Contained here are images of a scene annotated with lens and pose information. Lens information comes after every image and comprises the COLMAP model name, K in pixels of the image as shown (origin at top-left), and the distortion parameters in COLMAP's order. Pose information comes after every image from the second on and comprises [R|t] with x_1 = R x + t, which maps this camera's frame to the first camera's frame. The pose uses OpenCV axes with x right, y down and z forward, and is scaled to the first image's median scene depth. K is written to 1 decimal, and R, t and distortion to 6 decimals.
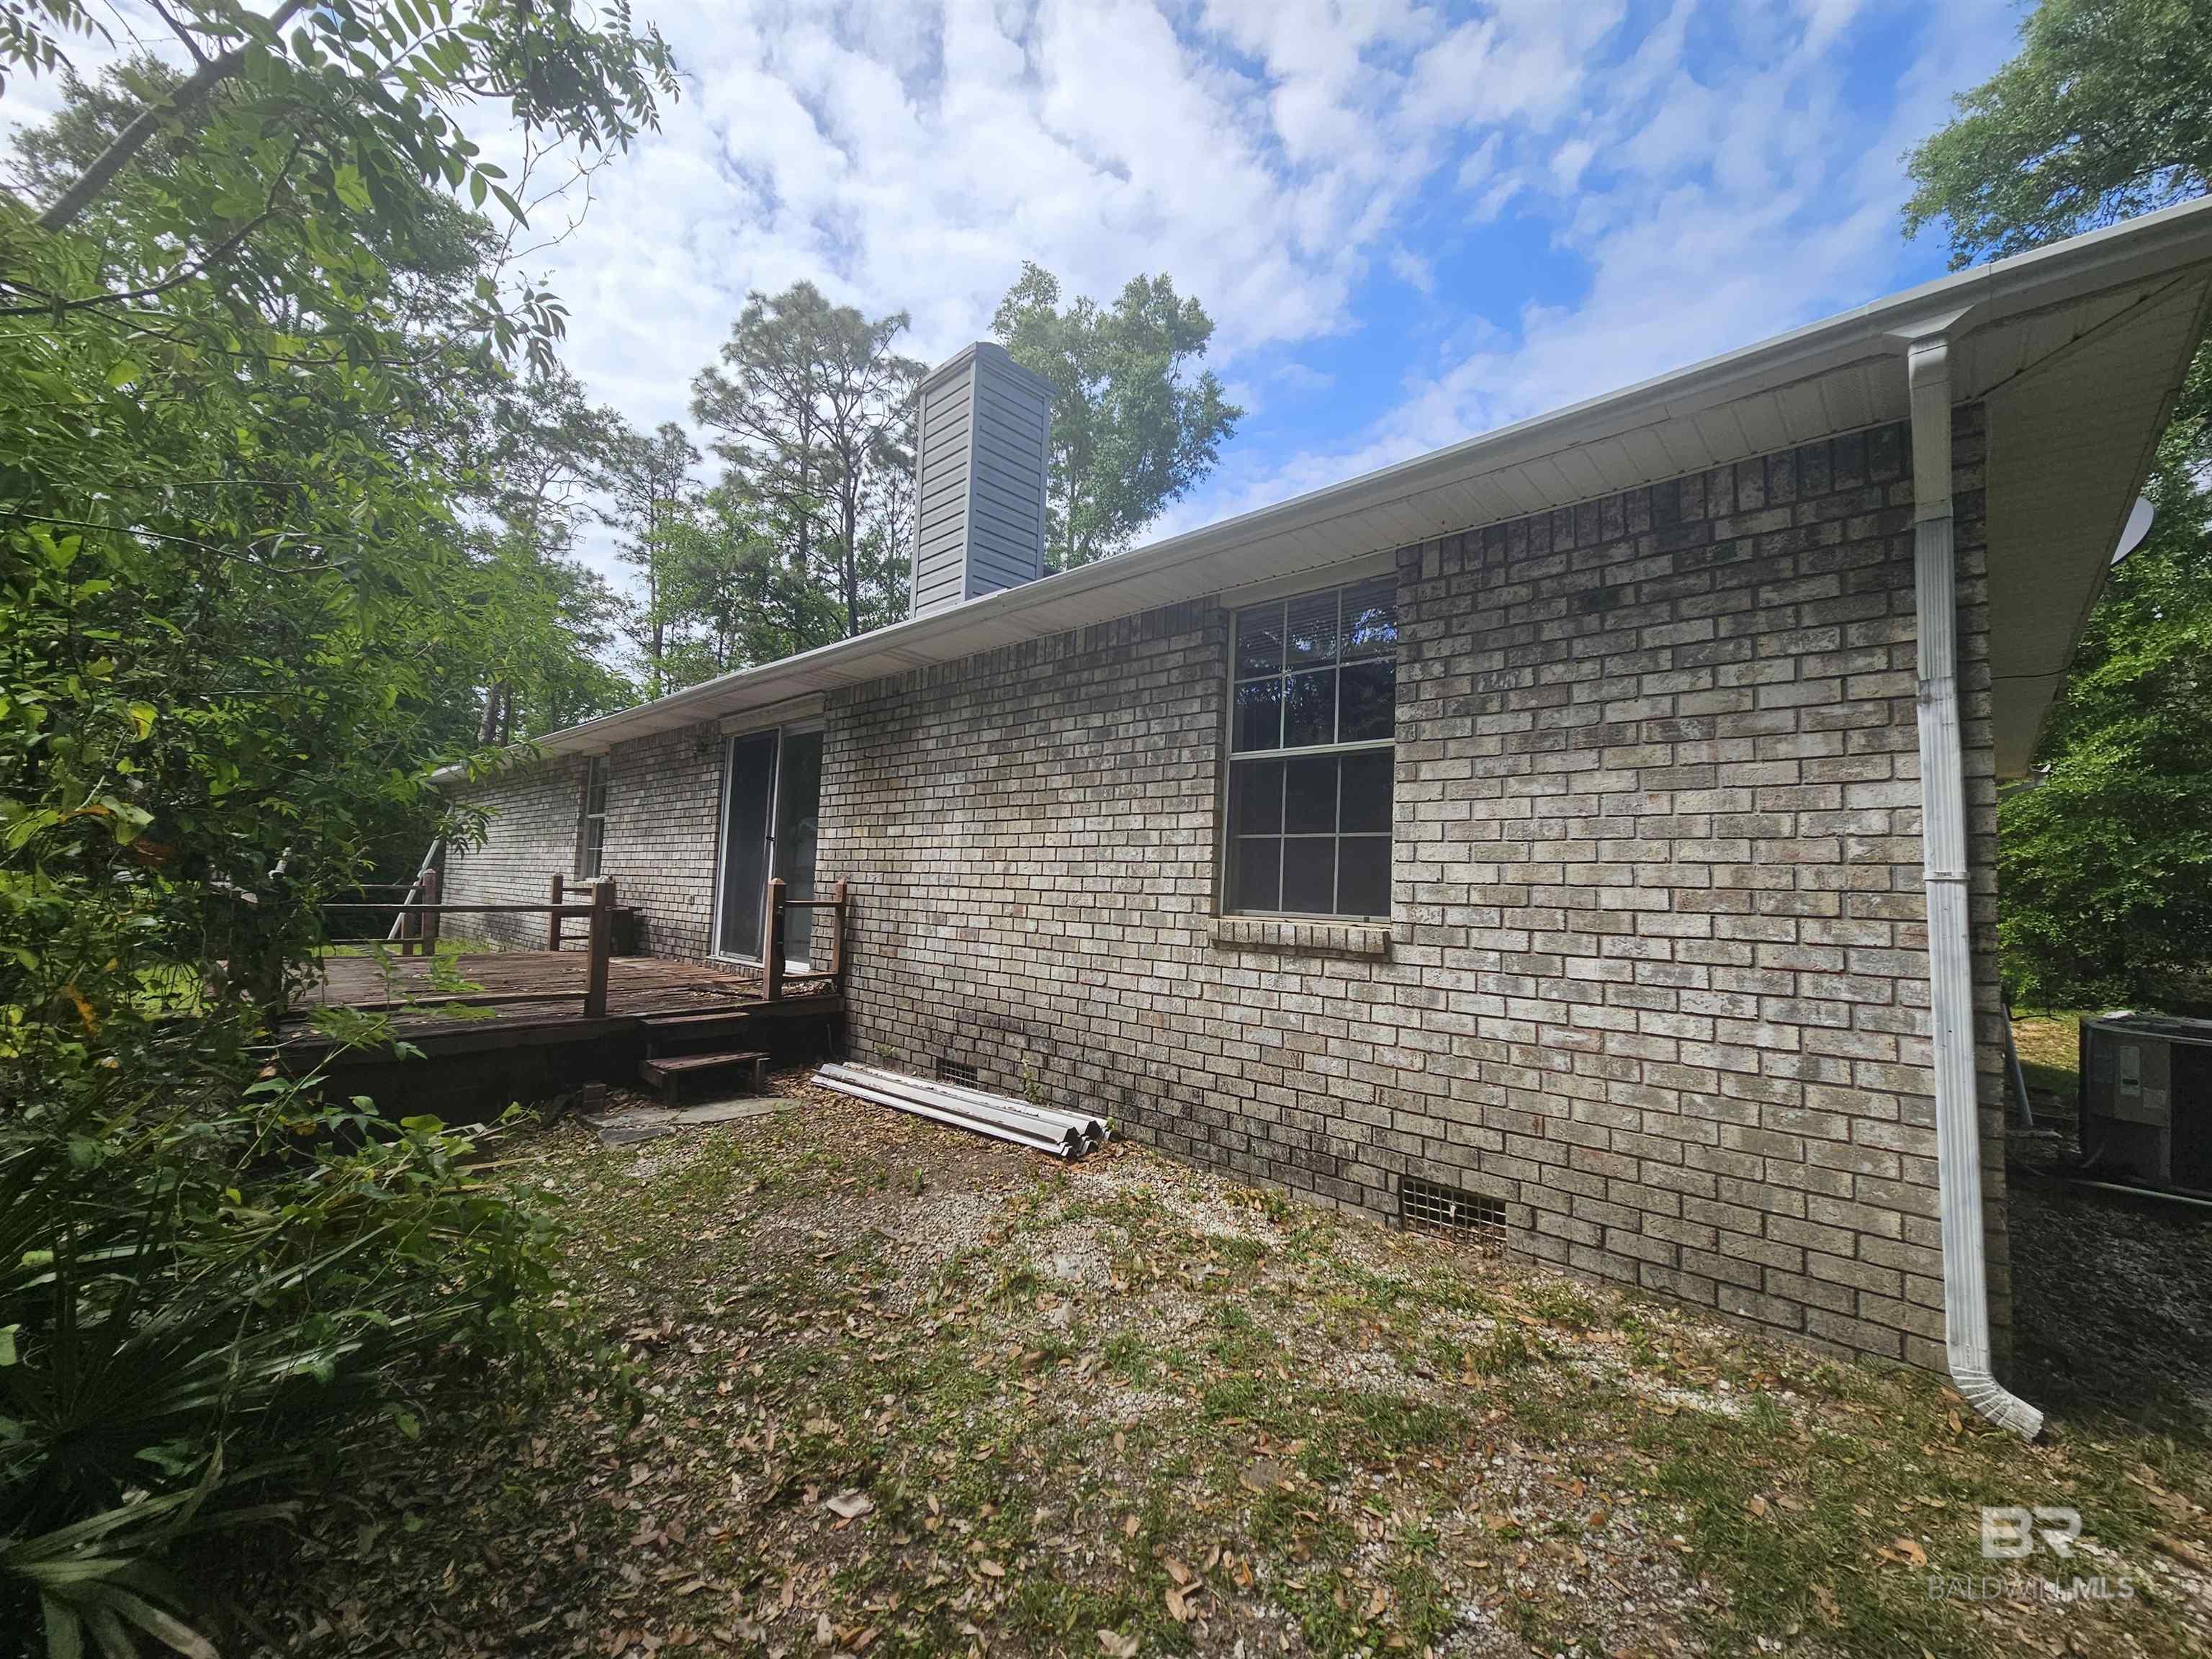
lens RADIAL K [[906.1, 0, 1117.5], [0, 906.1, 831.2], [0, 0, 1]] dist [-0.000663, -0.000372]
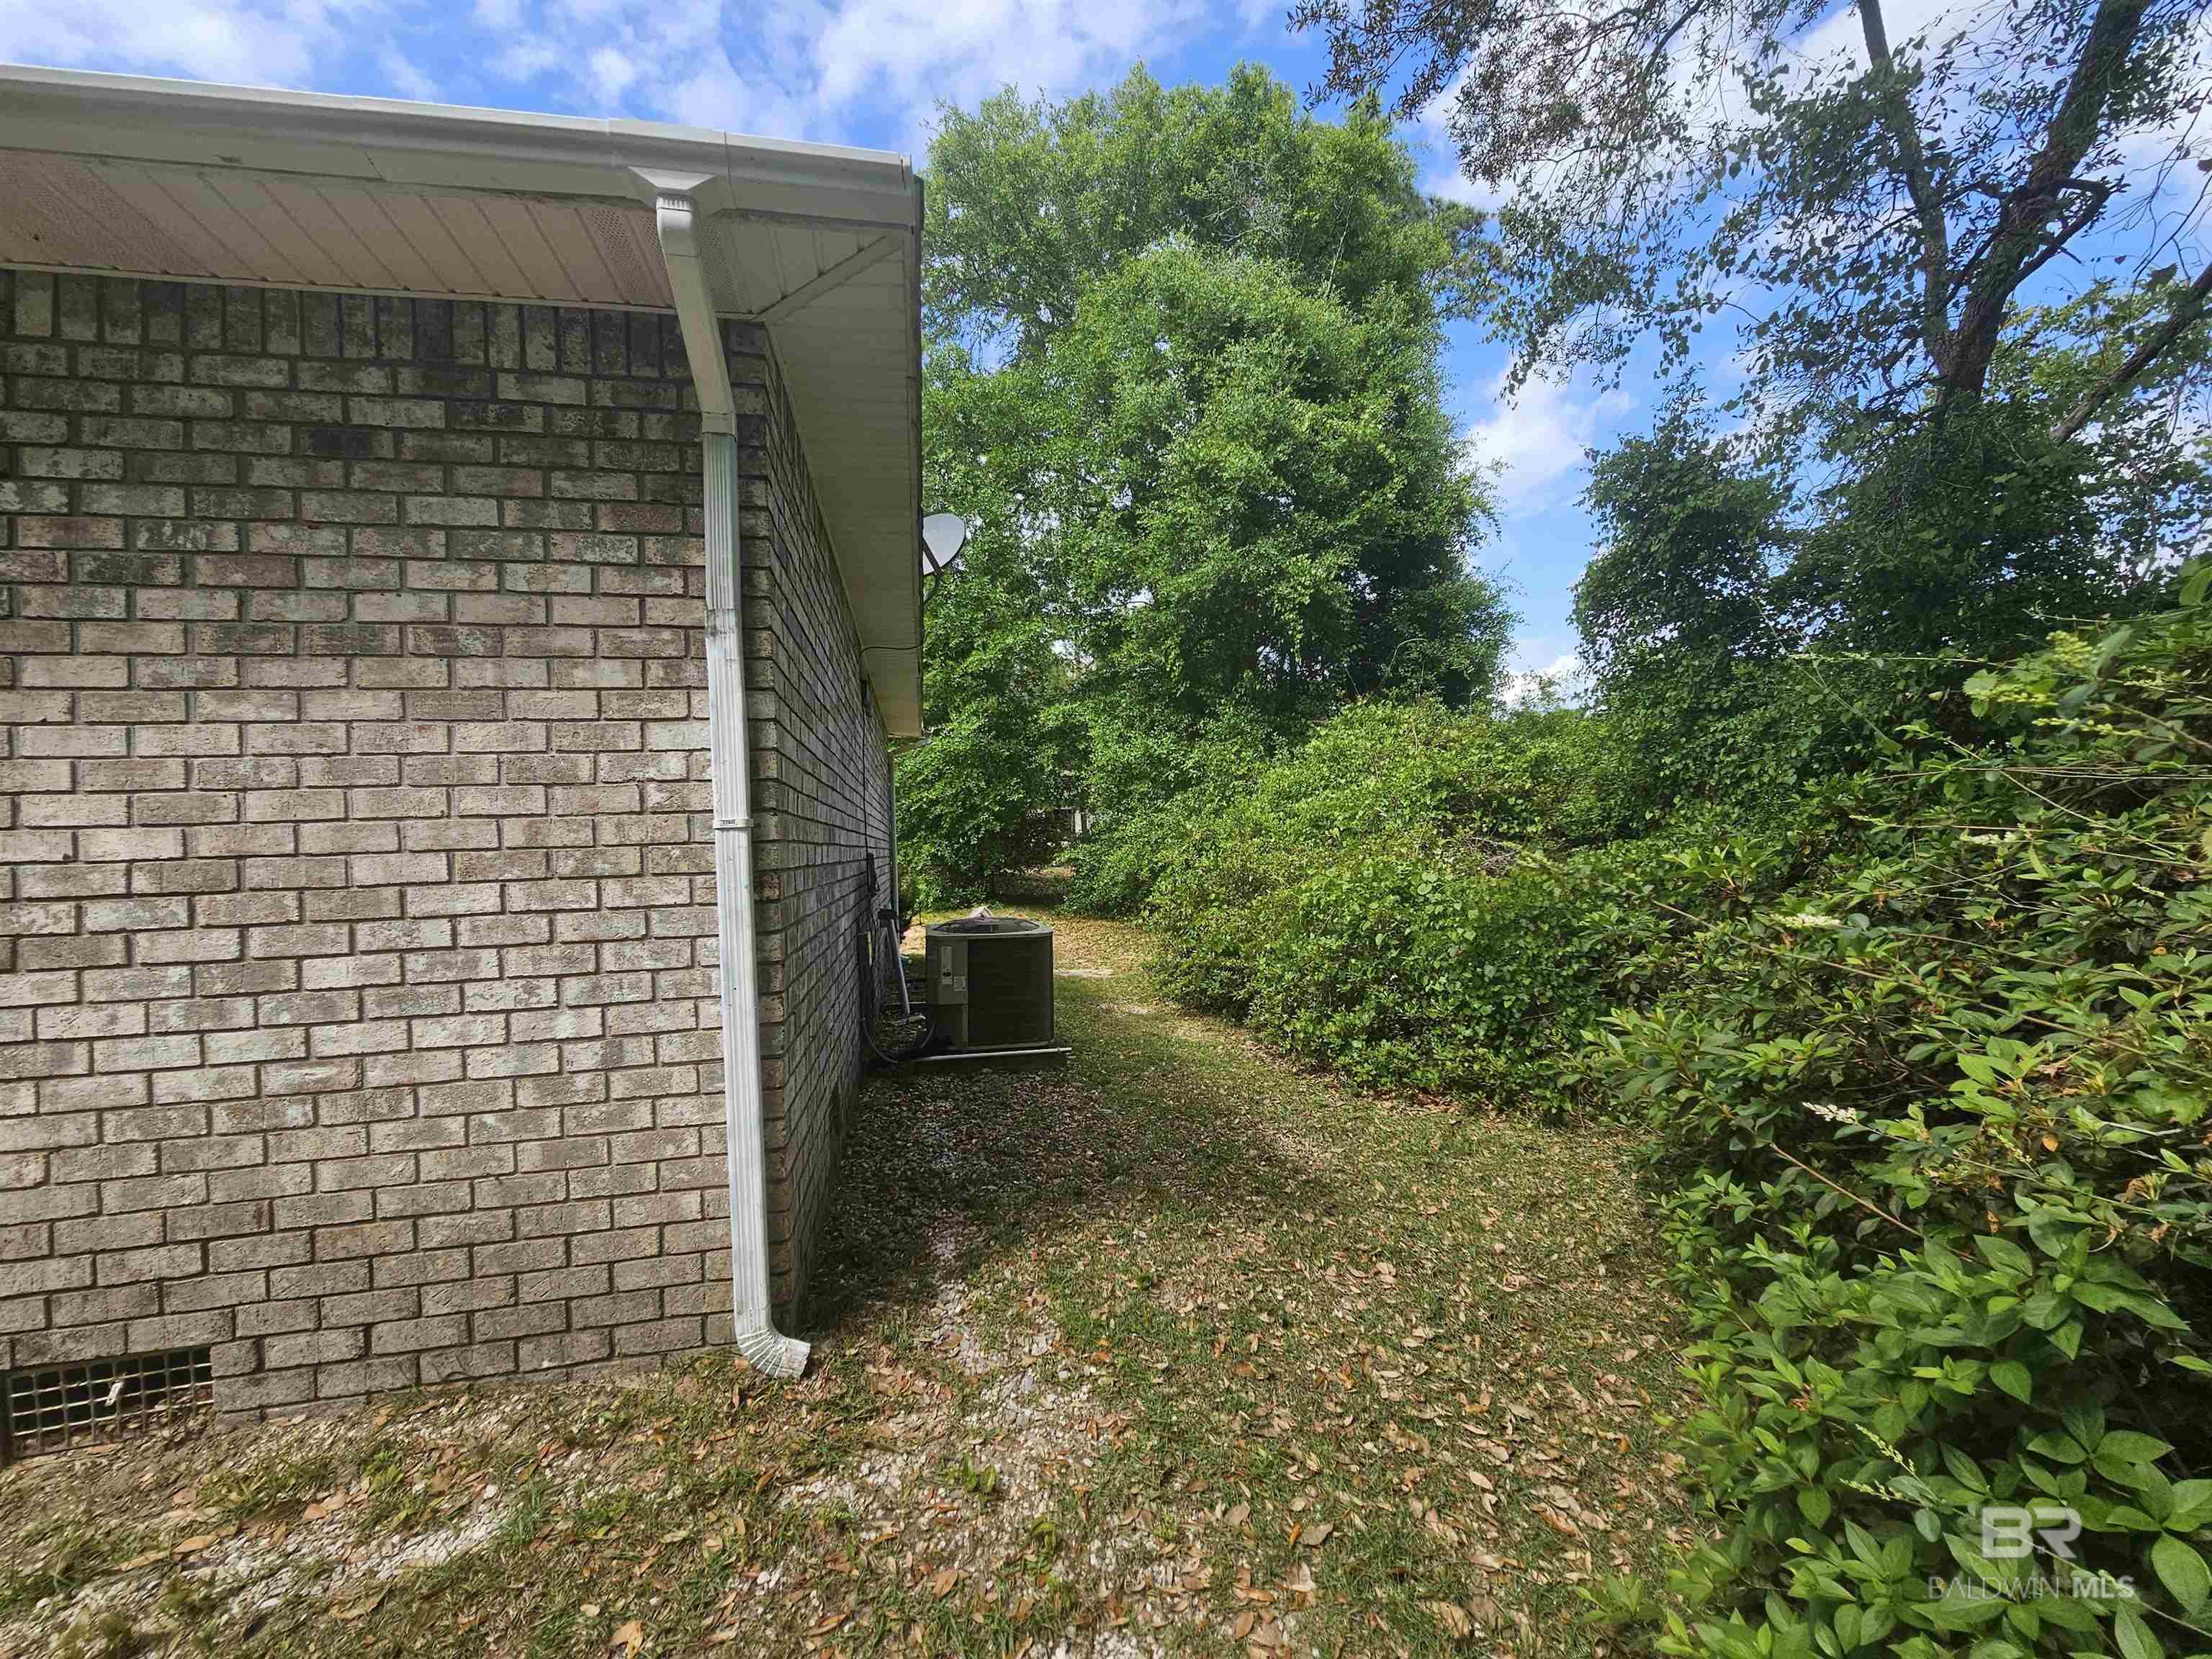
lens RADIAL K [[906.1, 0, 1117.5], [0, 906.1, 831.2], [0, 0, 1]] dist [-0.000663, -0.000372]
pose [[0.568470, -0.047305, 0.821343, 0.312299], [0.000124, 0.998350, 0.057414, 0.003015], [-0.822704, -0.032536, 0.567538, 0.118335]]
